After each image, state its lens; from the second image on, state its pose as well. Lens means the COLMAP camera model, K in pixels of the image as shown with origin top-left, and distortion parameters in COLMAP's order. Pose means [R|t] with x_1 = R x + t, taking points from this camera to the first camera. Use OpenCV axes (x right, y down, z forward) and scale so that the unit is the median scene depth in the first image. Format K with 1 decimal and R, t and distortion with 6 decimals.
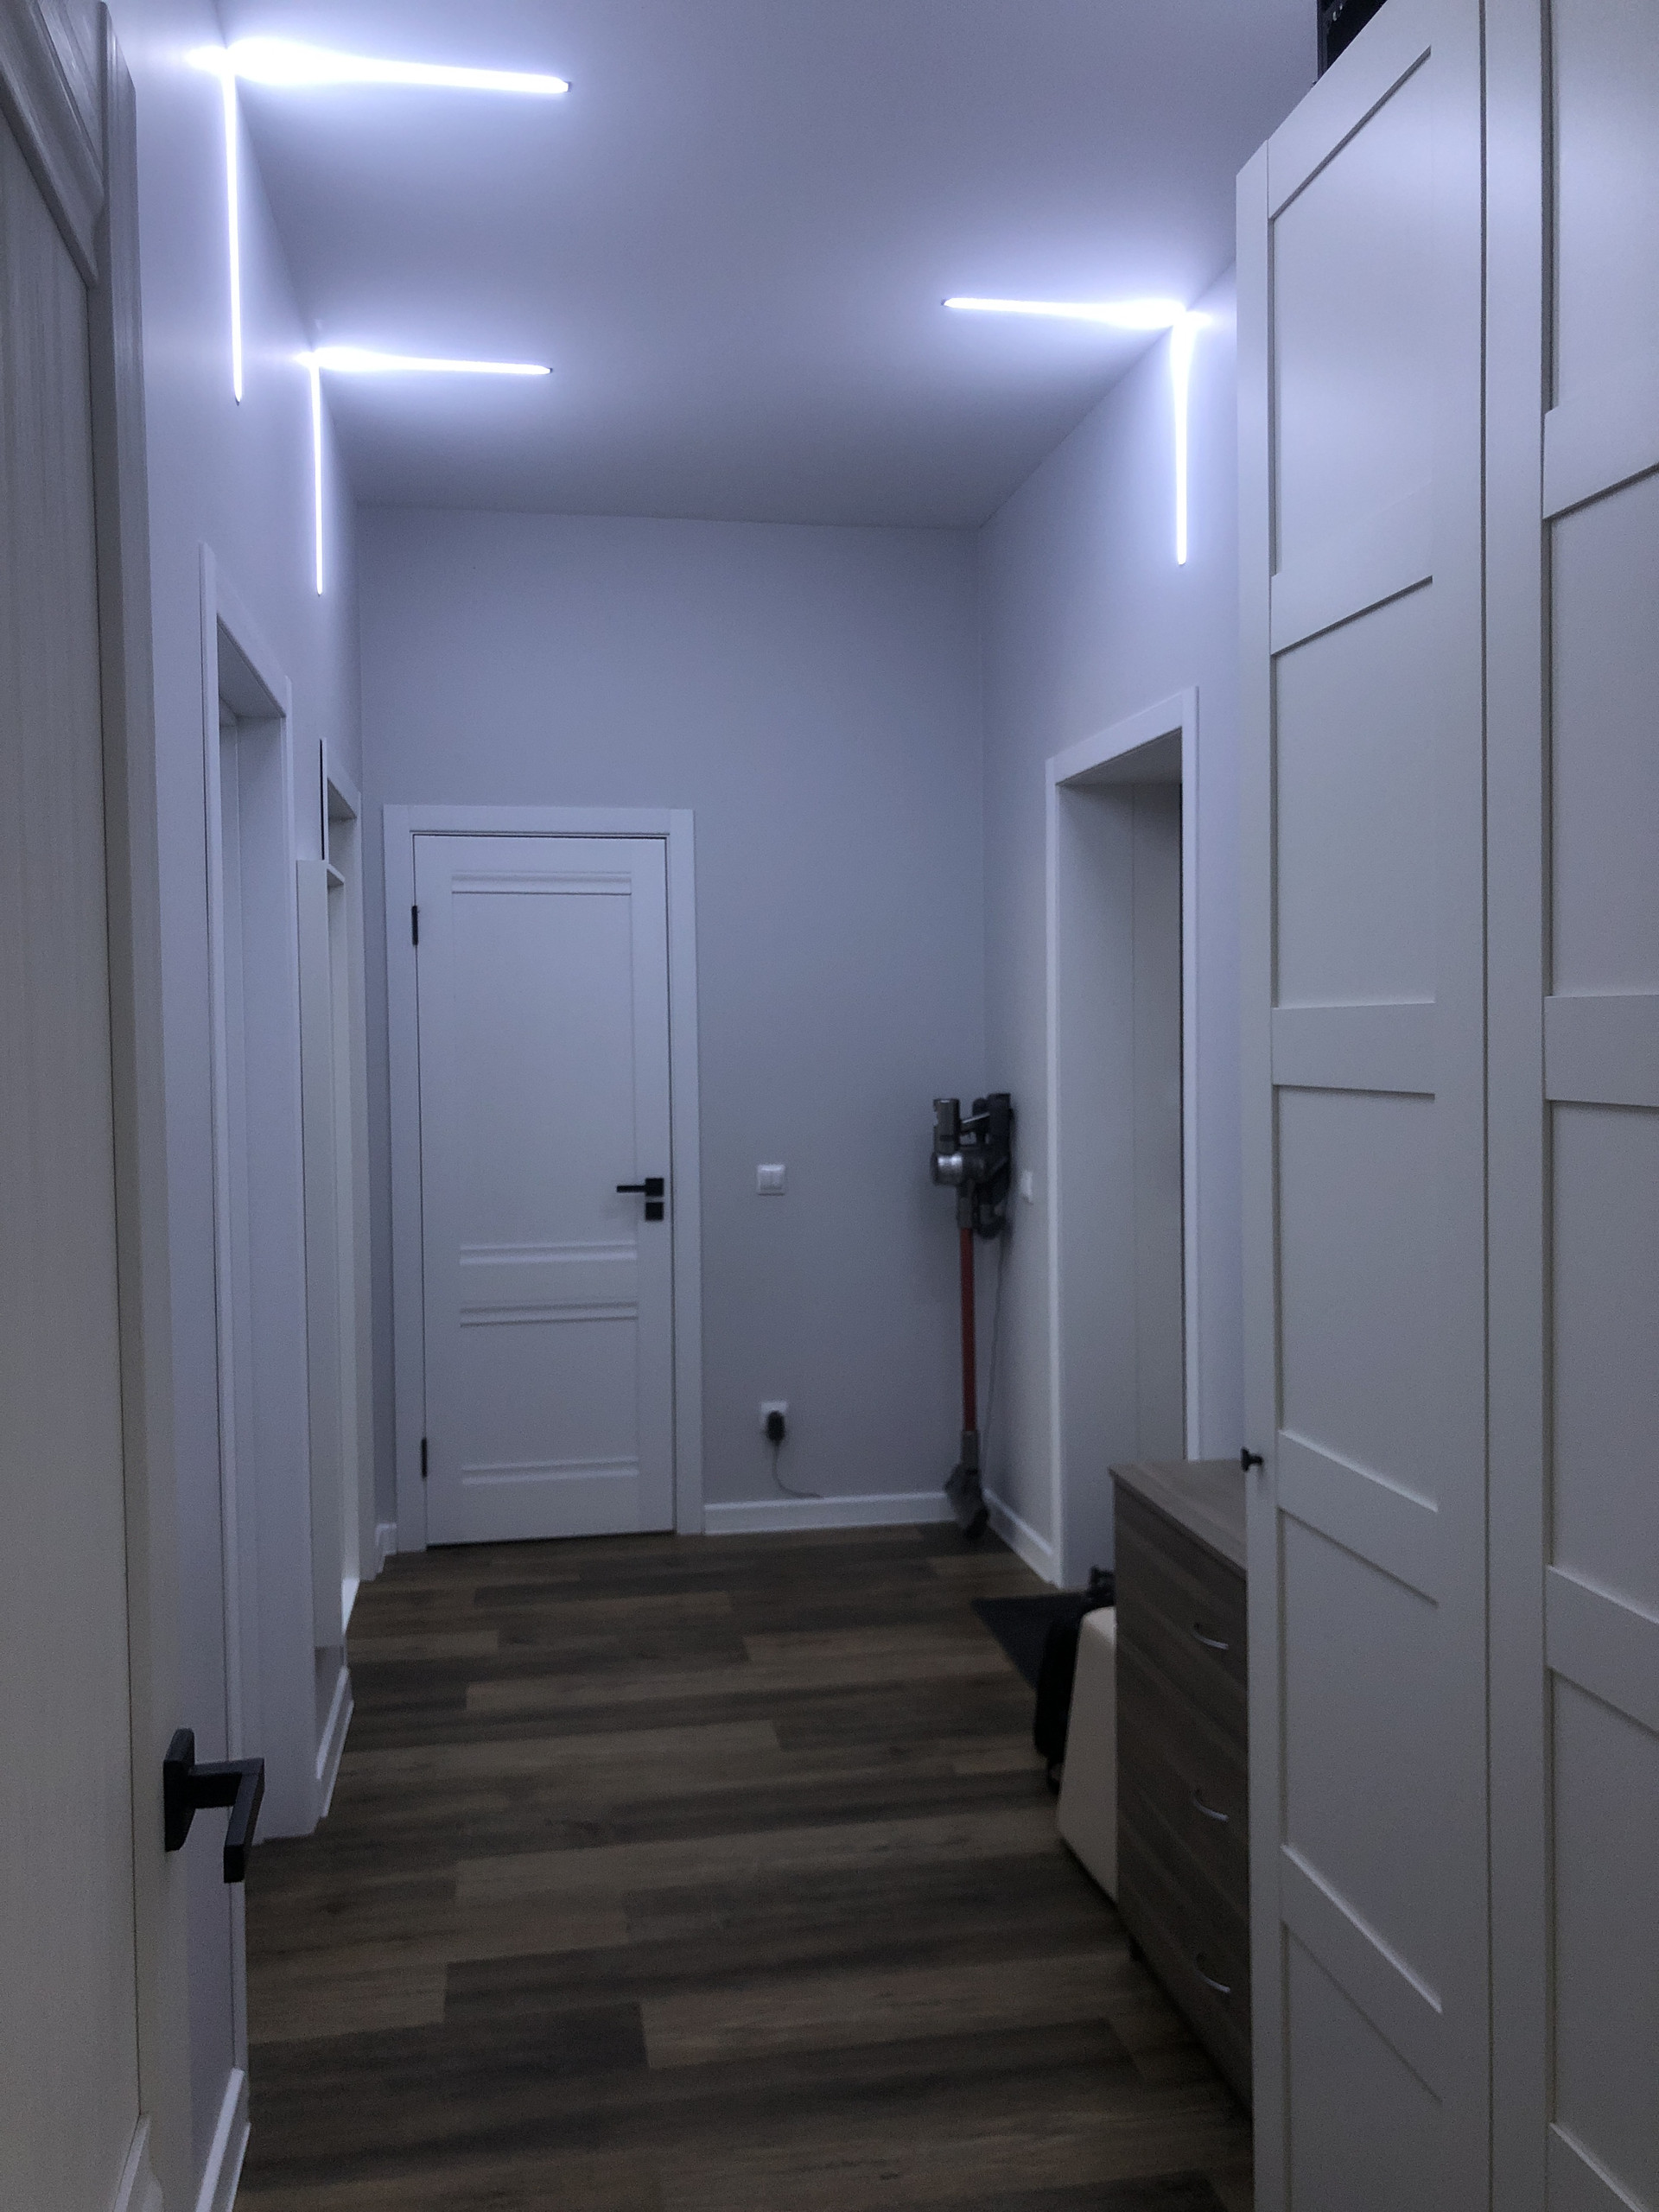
lens RADIAL K [[1824.3, 0, 829.5], [0, 1824.3, 1106.0], [0, 0, 1]] dist [0.098934, -0.213199]
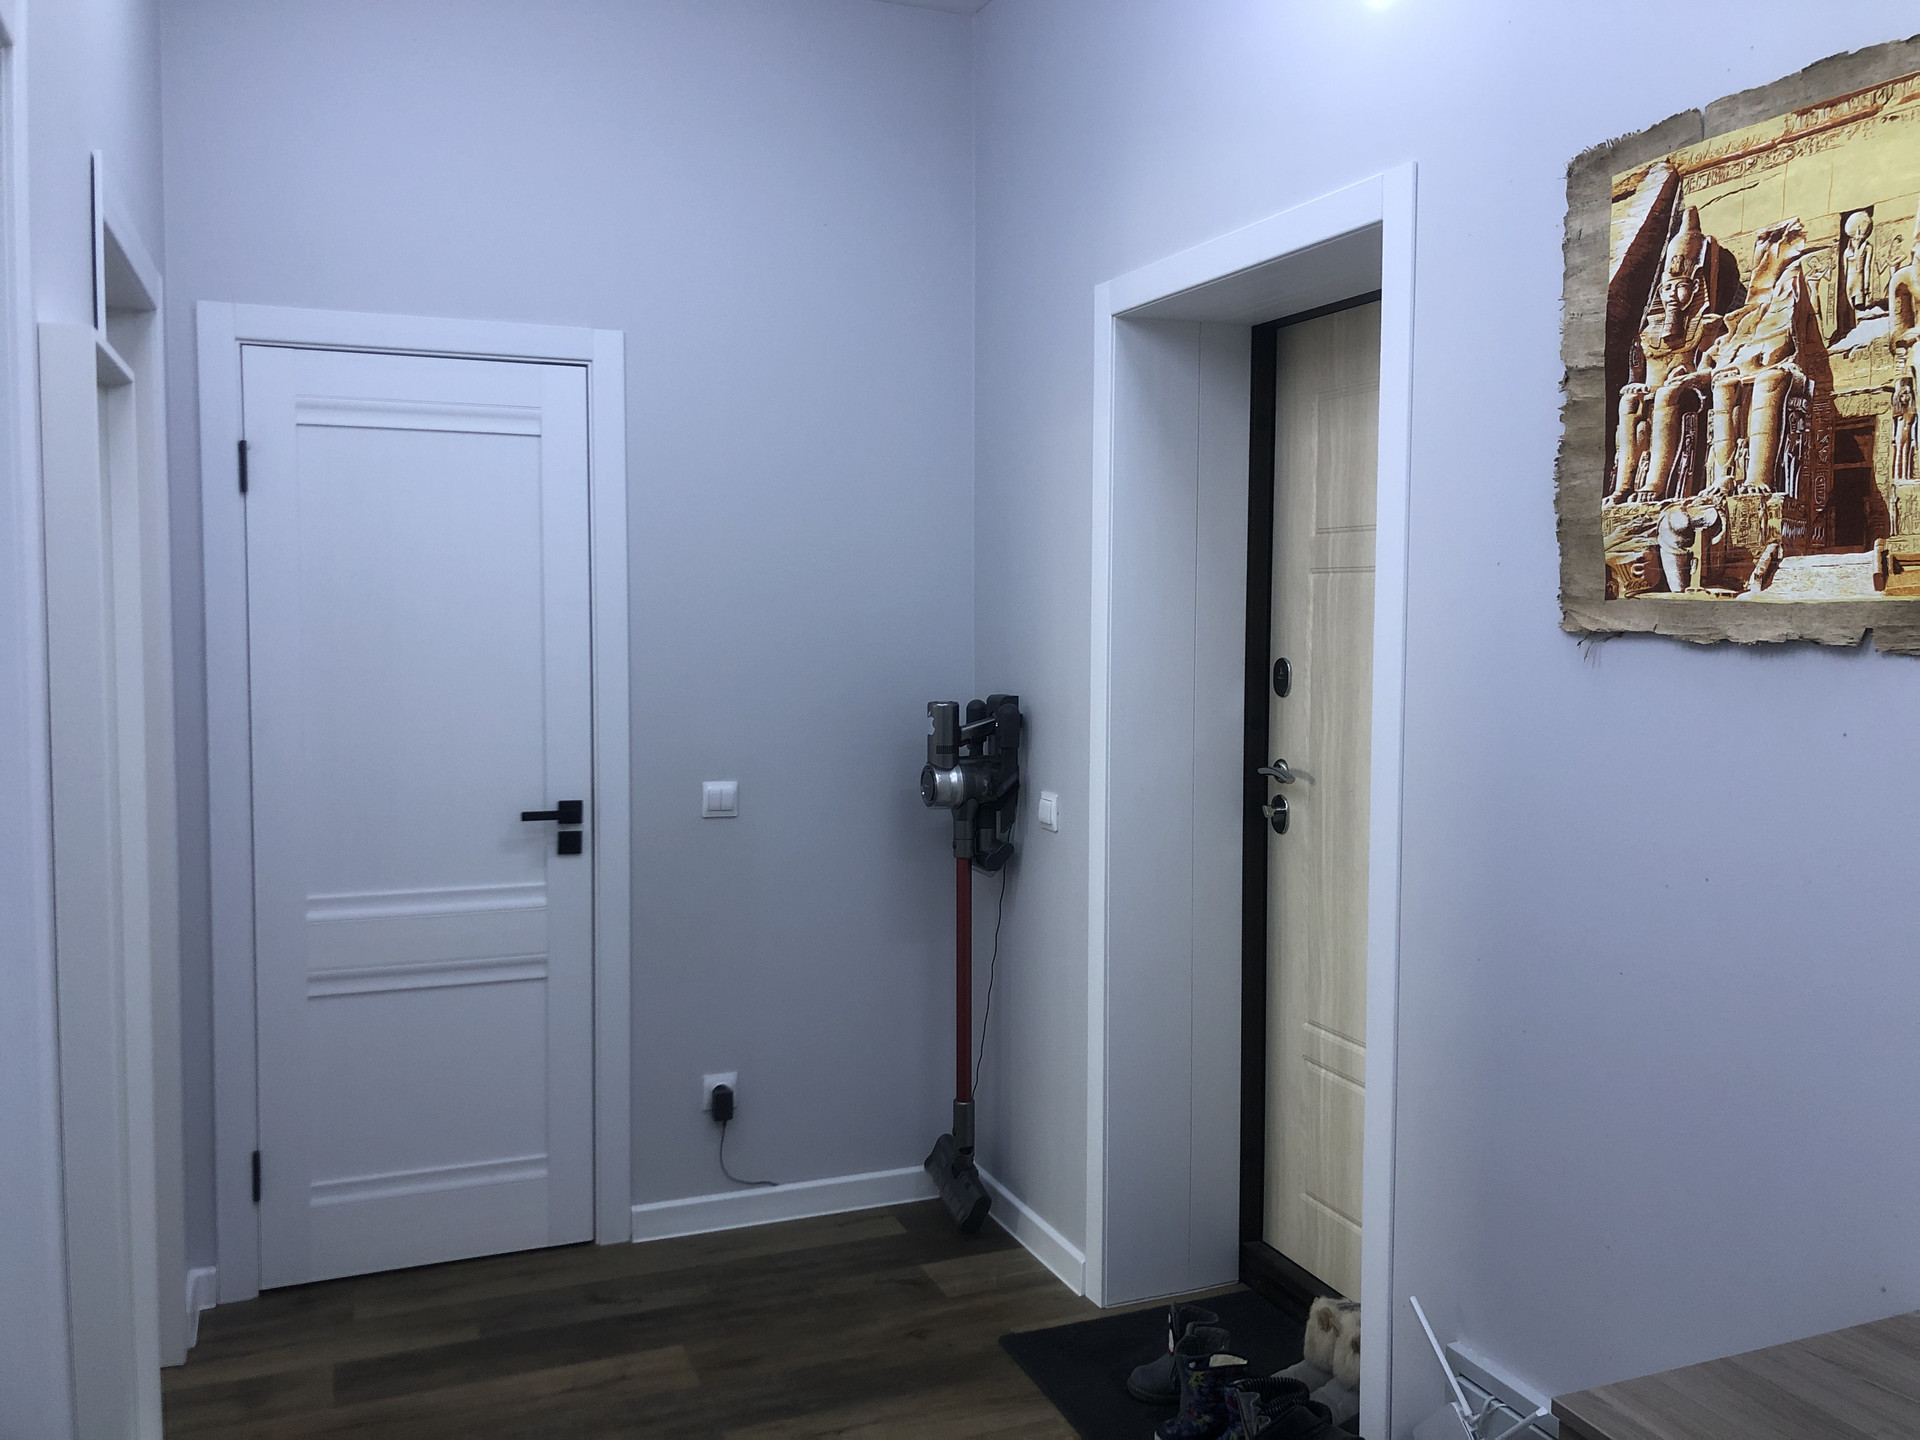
lens RADIAL K [[1547.5, 0, 966.2], [0, 1547.5, 680.9], [0, 0, 1]] dist [-0.026988, 0.063712]
pose [[0.973951, 0.003231, 0.226736, -0.082076], [-0.007661, 0.999797, 0.018660, -0.026035], [-0.226630, -0.019911, 0.973777, 0.324160]]
